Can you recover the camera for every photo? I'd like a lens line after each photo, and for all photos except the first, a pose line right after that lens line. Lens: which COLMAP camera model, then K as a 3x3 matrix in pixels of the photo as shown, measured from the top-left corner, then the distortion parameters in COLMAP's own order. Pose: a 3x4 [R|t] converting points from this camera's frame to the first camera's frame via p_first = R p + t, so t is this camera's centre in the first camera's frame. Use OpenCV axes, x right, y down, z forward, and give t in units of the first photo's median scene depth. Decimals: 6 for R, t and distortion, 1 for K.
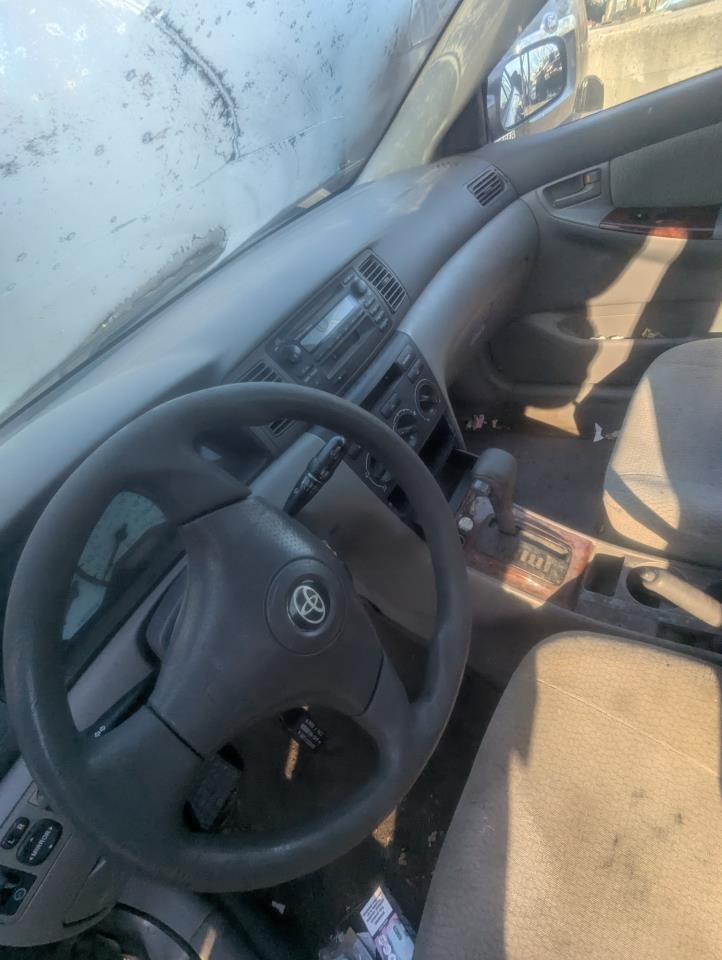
lens RADIAL K [[428.2, 0, 361.0], [0, 428.2, 480.0], [0, 0, 1]] dist [-0.007173, -0.000532]
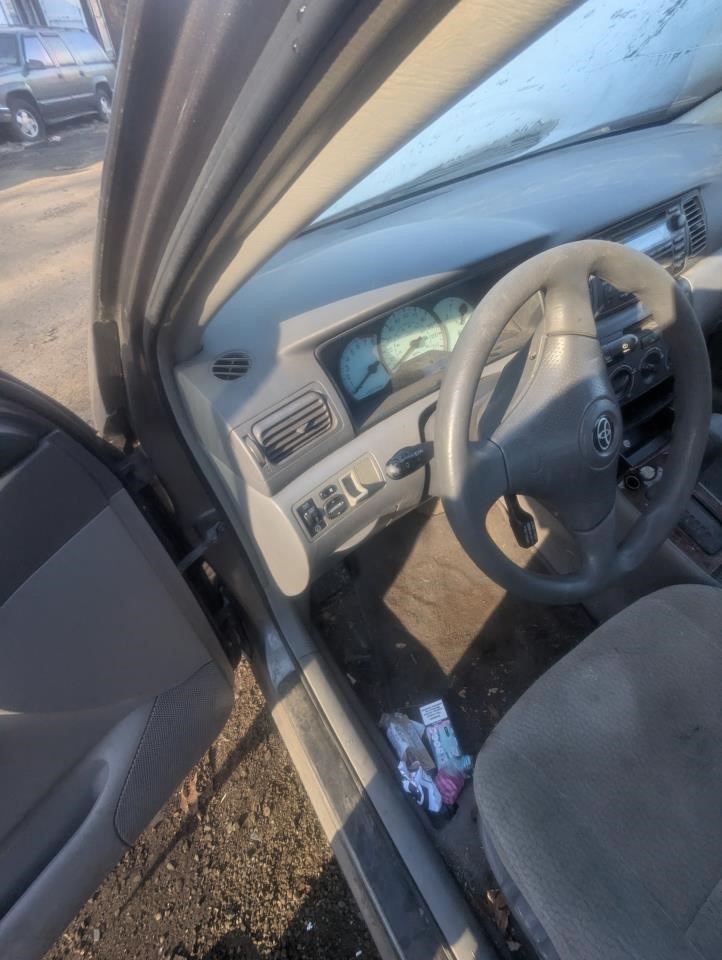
lens RADIAL K [[433.6, 0, 361.0], [0, 433.6, 480.0], [0, 0, 1]] dist [-0.014091, 0.000211]
pose [[0.890237, 0.434304, -0.137324, -0.279379], [-0.411706, 0.896194, 0.165333, 0.267090], [0.194874, -0.090649, 0.976630, -0.235835]]
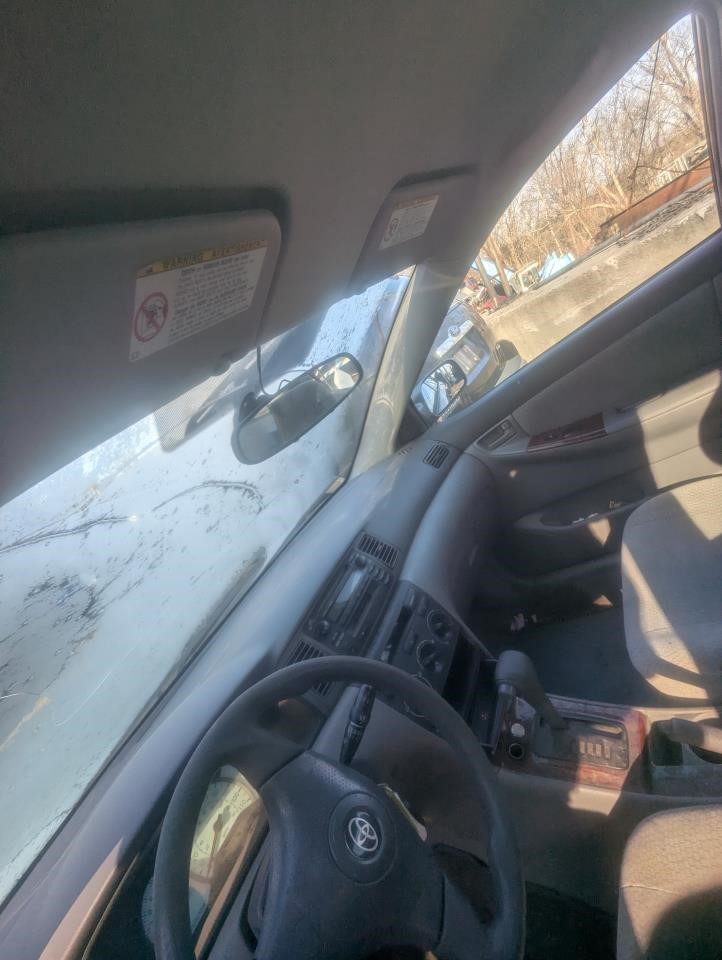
lens RADIAL K [[433.6, 0, 361.0], [0, 433.6, 480.0], [0, 0, 1]] dist [-0.014091, 0.000211]
pose [[0.942537, -0.330844, -0.046537, 0.146788], [0.261758, 0.817810, -0.512514, 0.044642], [0.207620, 0.470882, 0.857417, -0.306136]]
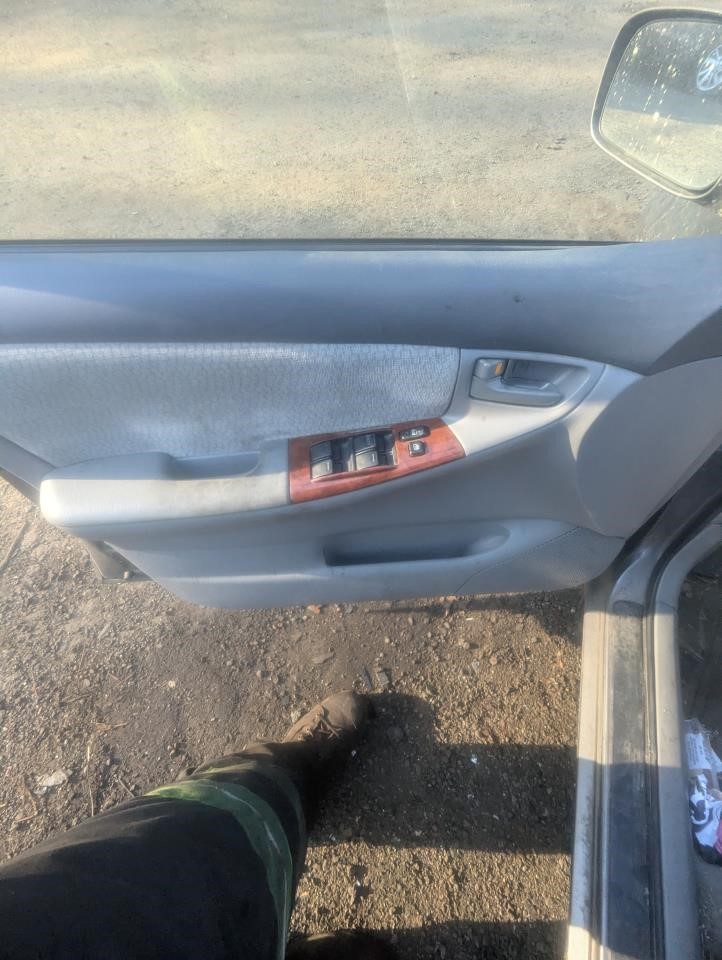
lens RADIAL K [[428.2, 0, 361.0], [0, 428.2, 480.0], [0, 0, 1]] dist [-0.007173, -0.000532]
pose [[0.217448, 0.937823, -0.270565, -0.538549], [-0.711459, 0.342062, 0.613856, 0.748137], [0.668238, 0.059014, 0.741603, -0.451244]]
